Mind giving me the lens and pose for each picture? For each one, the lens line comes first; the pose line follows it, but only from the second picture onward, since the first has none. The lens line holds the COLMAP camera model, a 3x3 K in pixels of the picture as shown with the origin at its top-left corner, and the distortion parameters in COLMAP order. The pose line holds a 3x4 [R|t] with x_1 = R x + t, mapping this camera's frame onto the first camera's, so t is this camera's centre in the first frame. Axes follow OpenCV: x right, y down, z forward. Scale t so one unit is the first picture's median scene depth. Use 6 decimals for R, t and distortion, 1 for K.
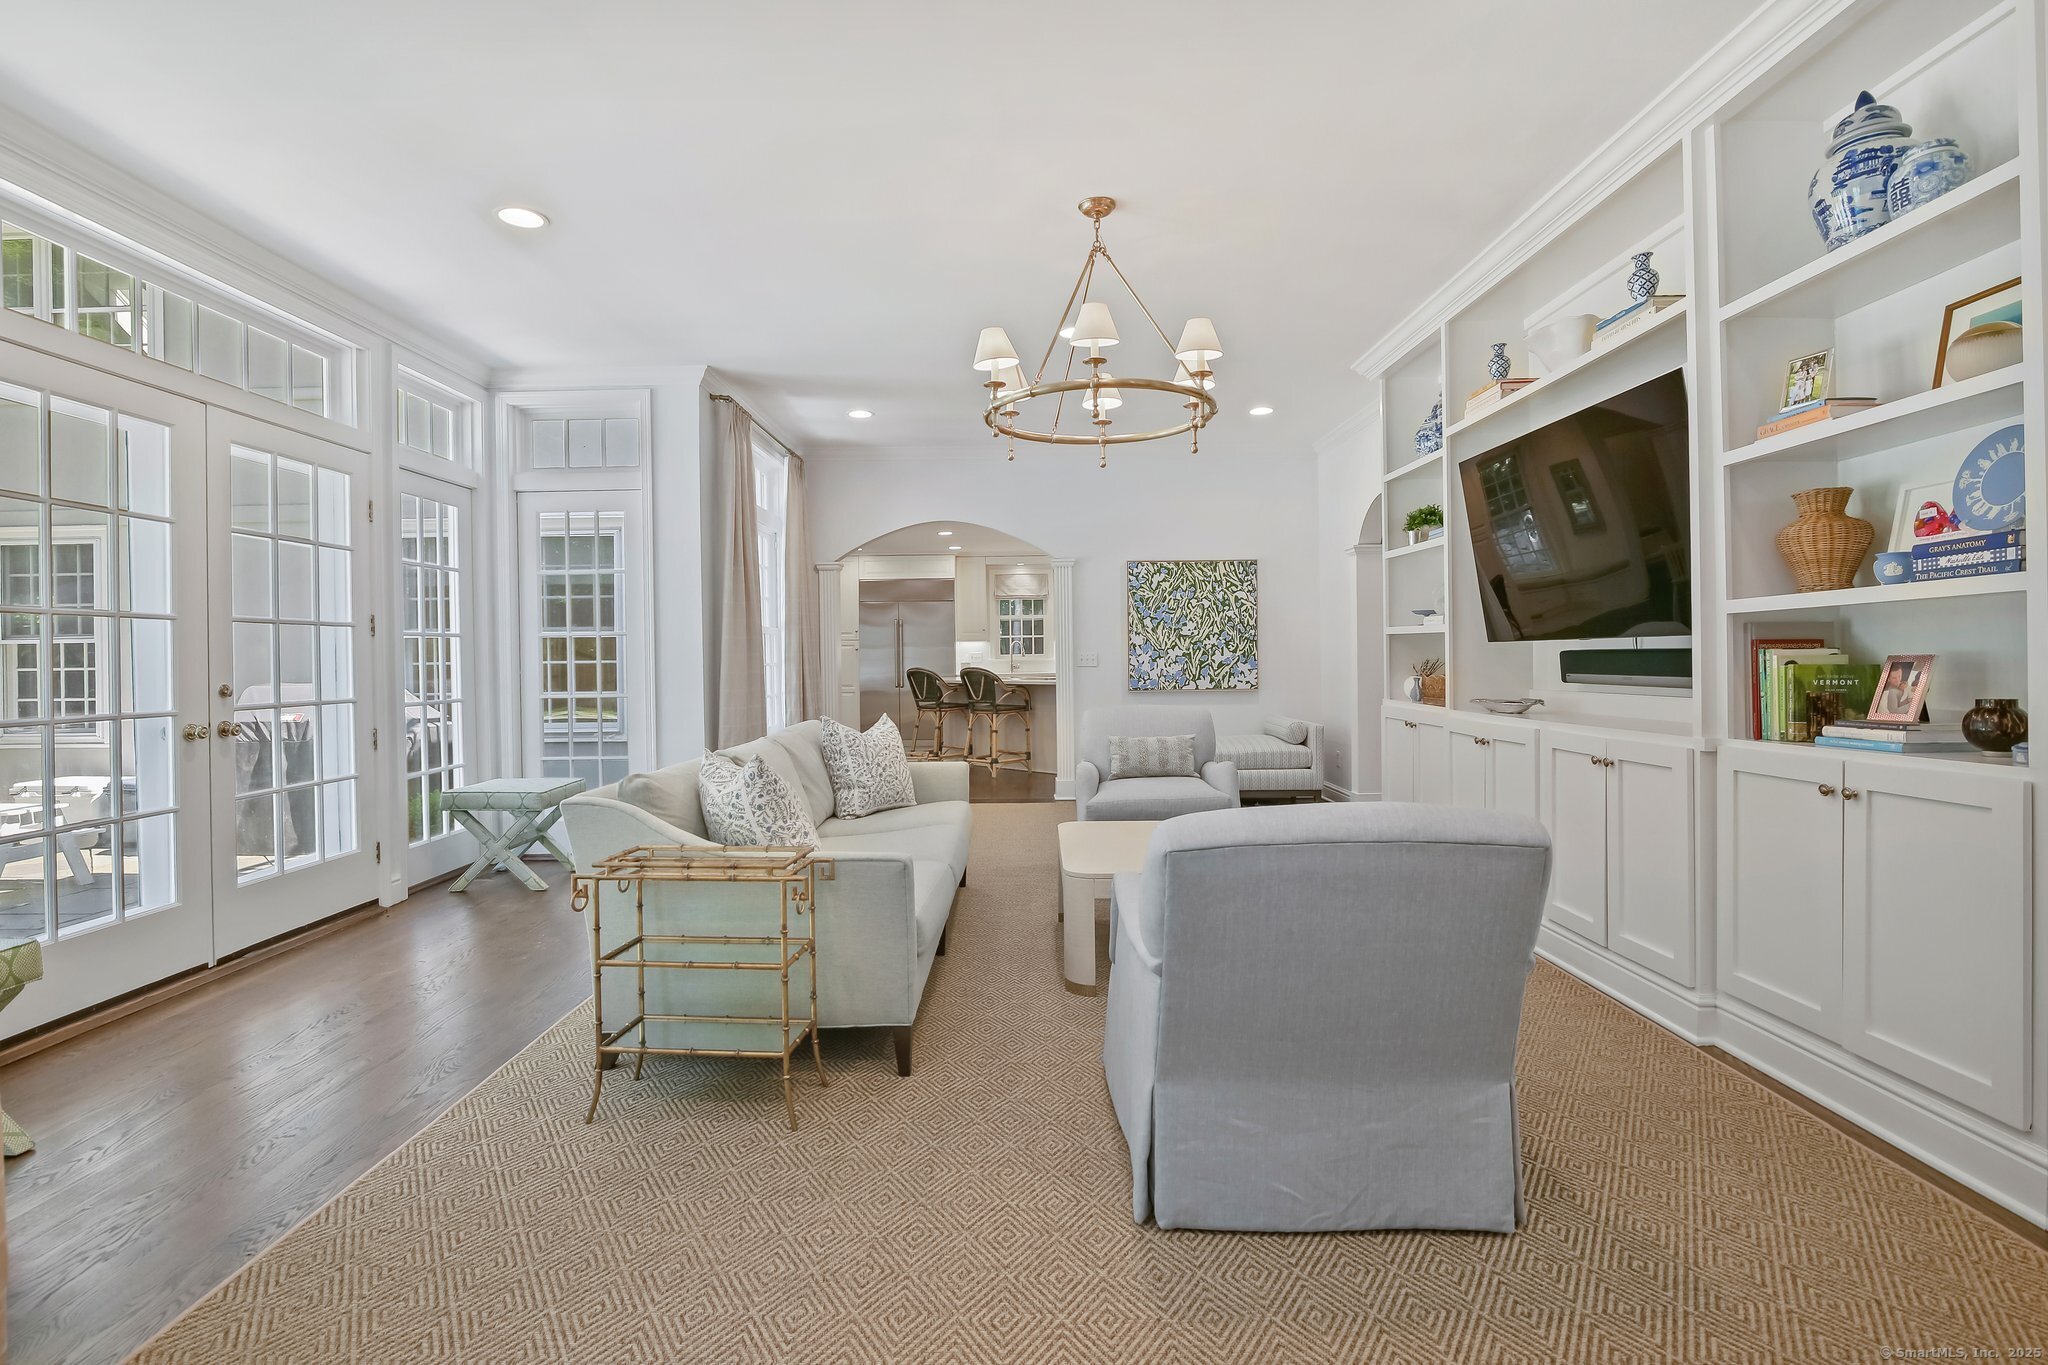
lens RADIAL K [[951.5, 0, 1017.2], [0, 951.5, 677.2], [0, 0, 1]] dist [-0.019849, 0.000762]
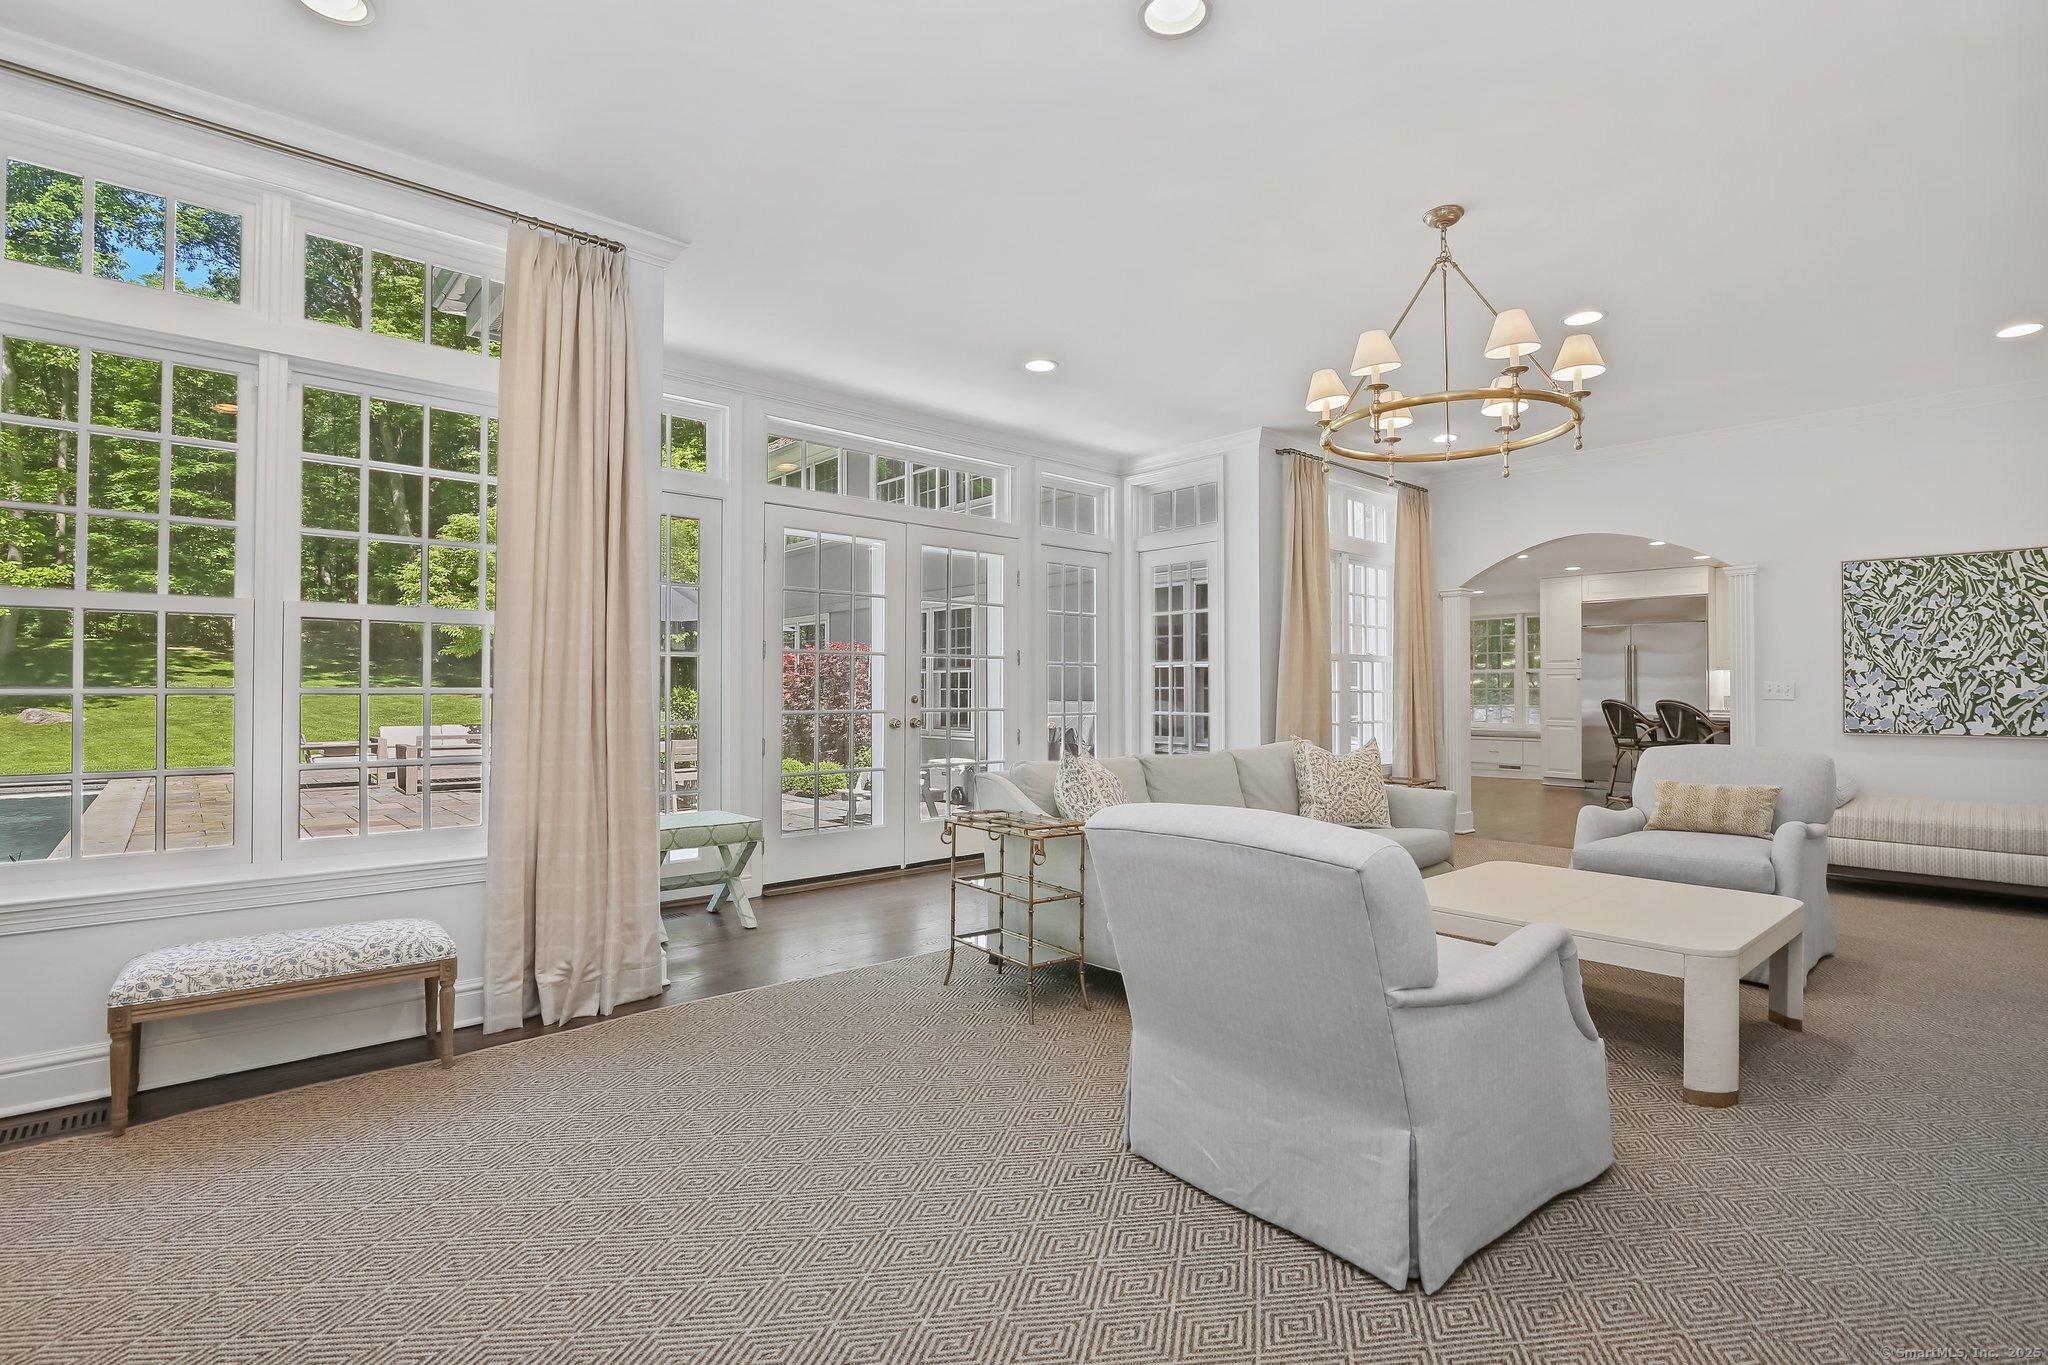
lens RADIAL K [[946.0, 0, 1031.0], [0, 946.0, 697.1], [0, 0, 1]] dist [-0.017190, 0.000532]
pose [[0.677502, 0.017364, -0.735316, 0.227210], [-0.025751, 0.999668, -0.000120, 0.002706], [0.735070, 0.019016, 0.677724, 0.021201]]
